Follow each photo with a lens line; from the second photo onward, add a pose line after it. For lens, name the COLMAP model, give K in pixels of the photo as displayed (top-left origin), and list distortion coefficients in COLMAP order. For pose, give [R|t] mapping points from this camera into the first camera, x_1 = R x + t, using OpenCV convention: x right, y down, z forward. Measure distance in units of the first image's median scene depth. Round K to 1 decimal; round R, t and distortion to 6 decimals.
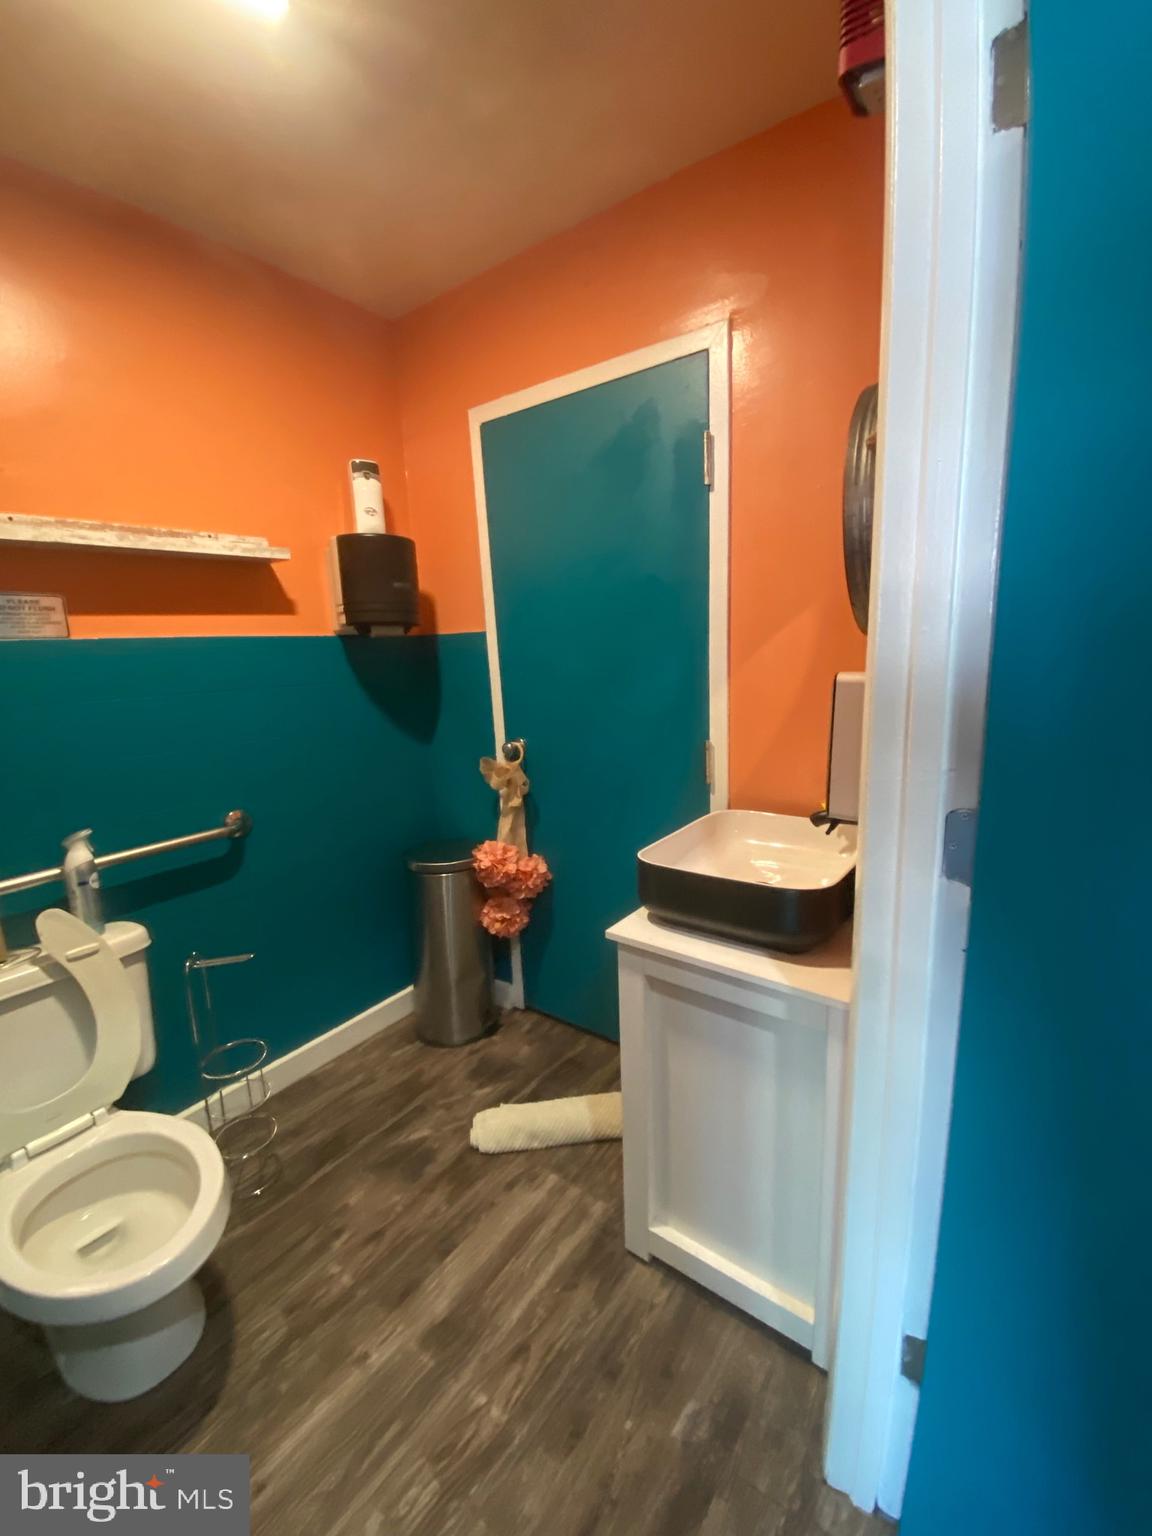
lens RADIAL K [[627.6, 0, 579.6], [0, 627.6, 763.9], [0, 0, 1]] dist [0.028578, -0.022919]
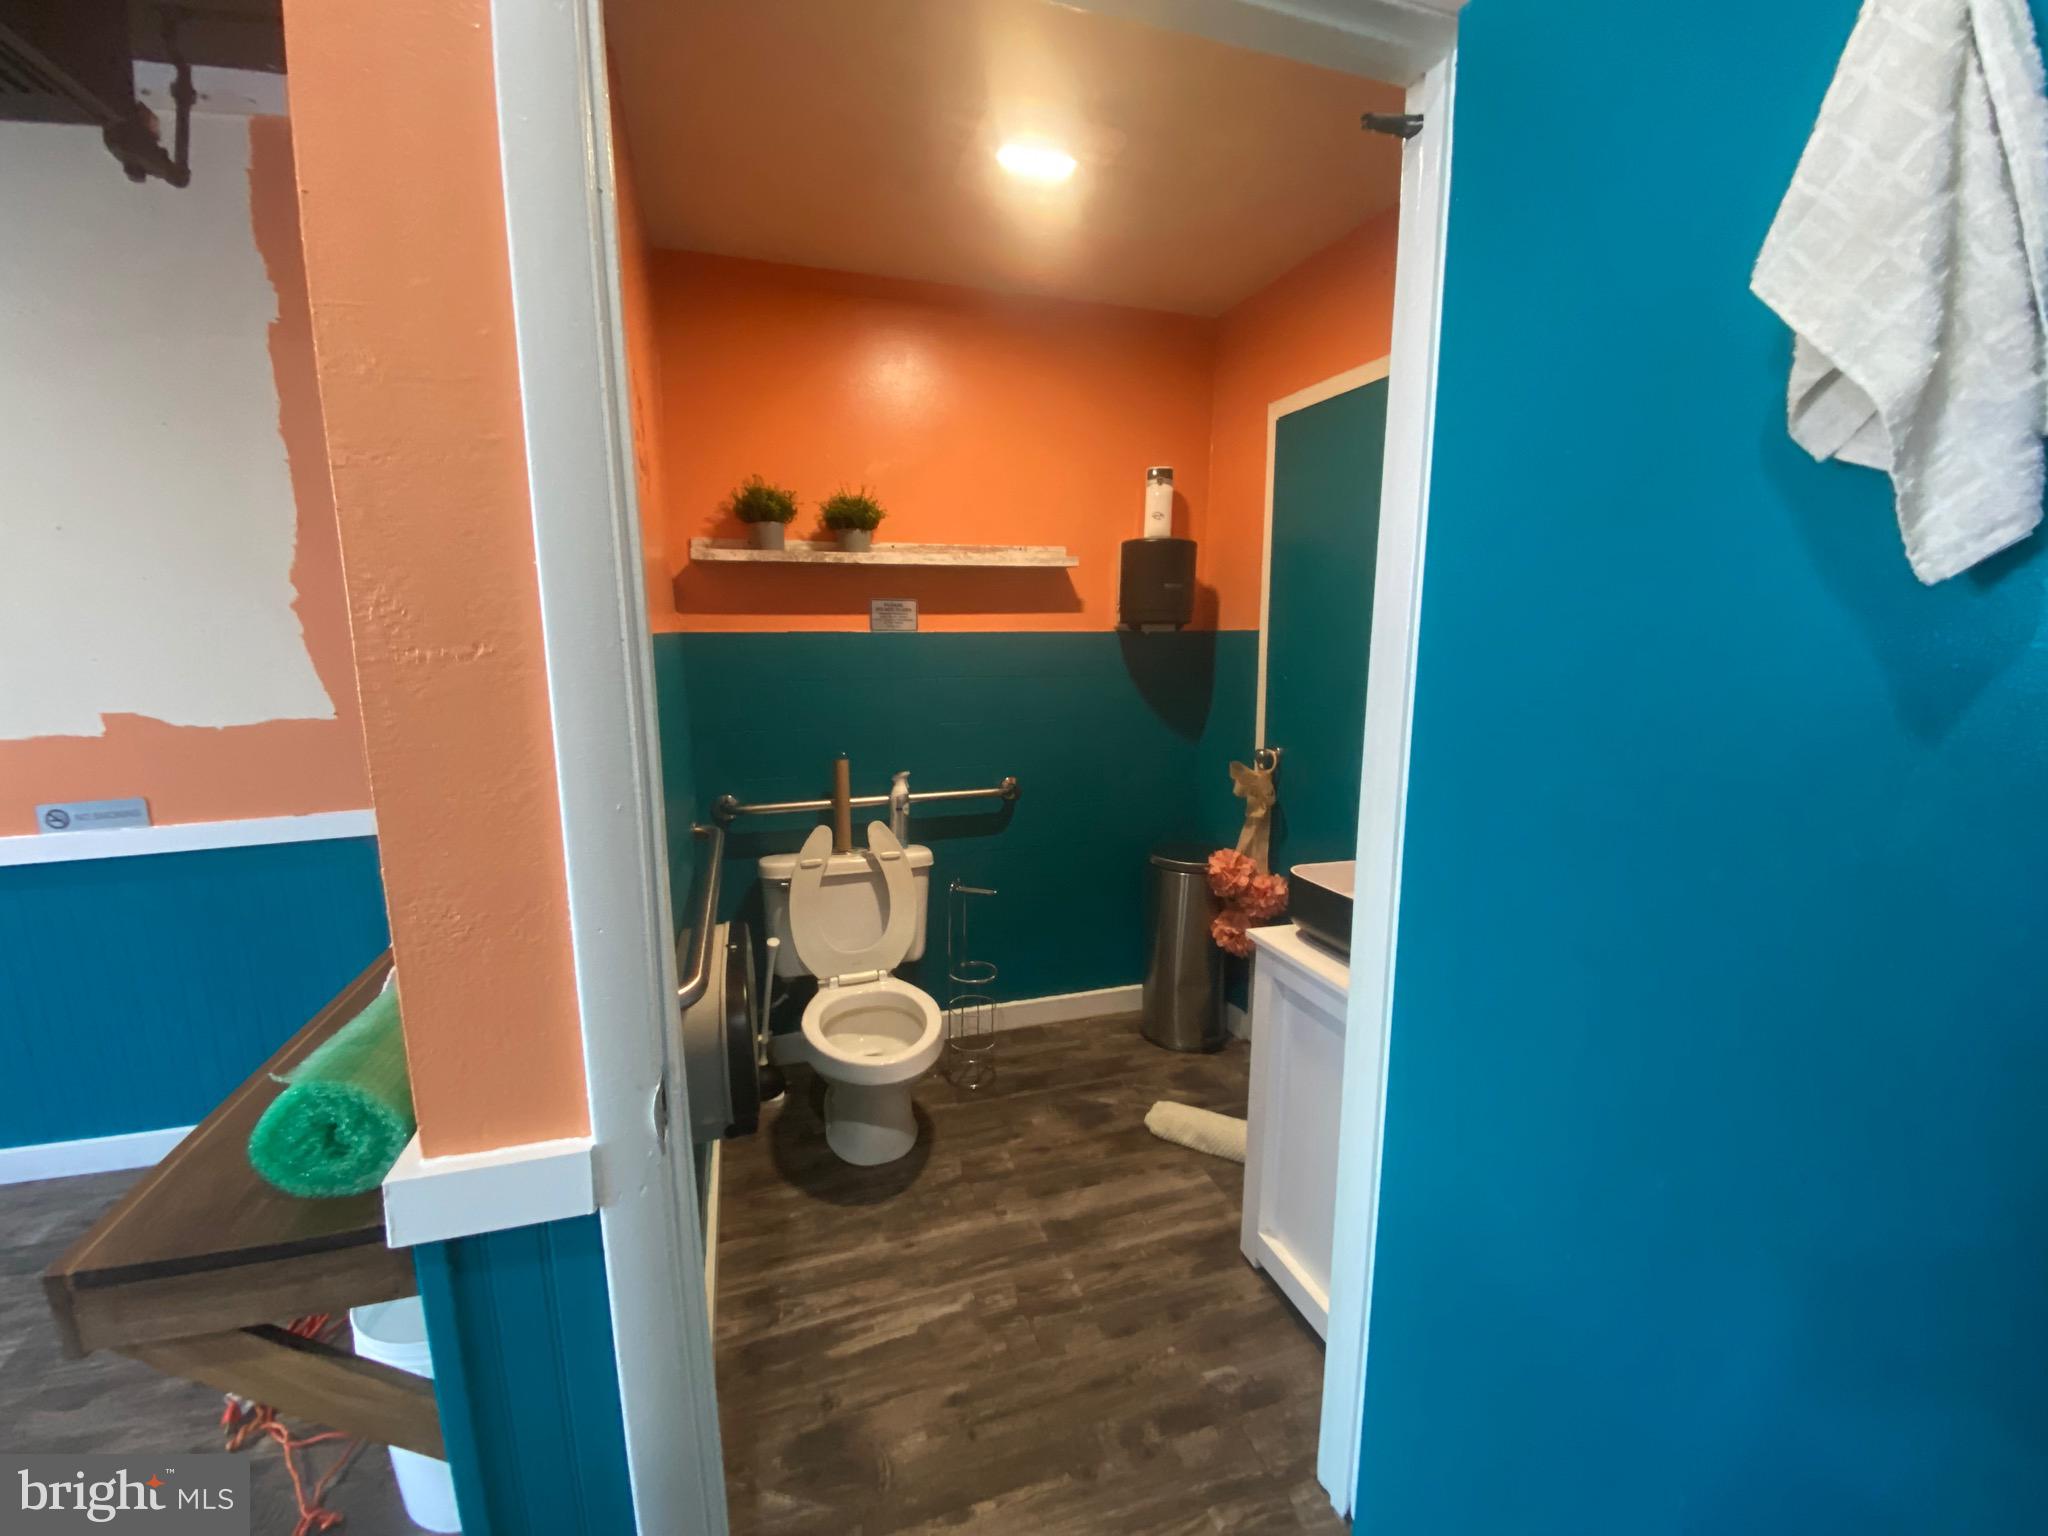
lens RADIAL K [[829.2, 0, 1016.6], [0, 829.2, 774.5], [0, 0, 1]] dist [0.034837, -0.028028]
pose [[0.809963, 0.135711, -0.570564, 0.377188], [-0.139764, 0.989495, 0.036949, 0.009853], [0.569585, 0.049817, 0.820422, -0.289510]]
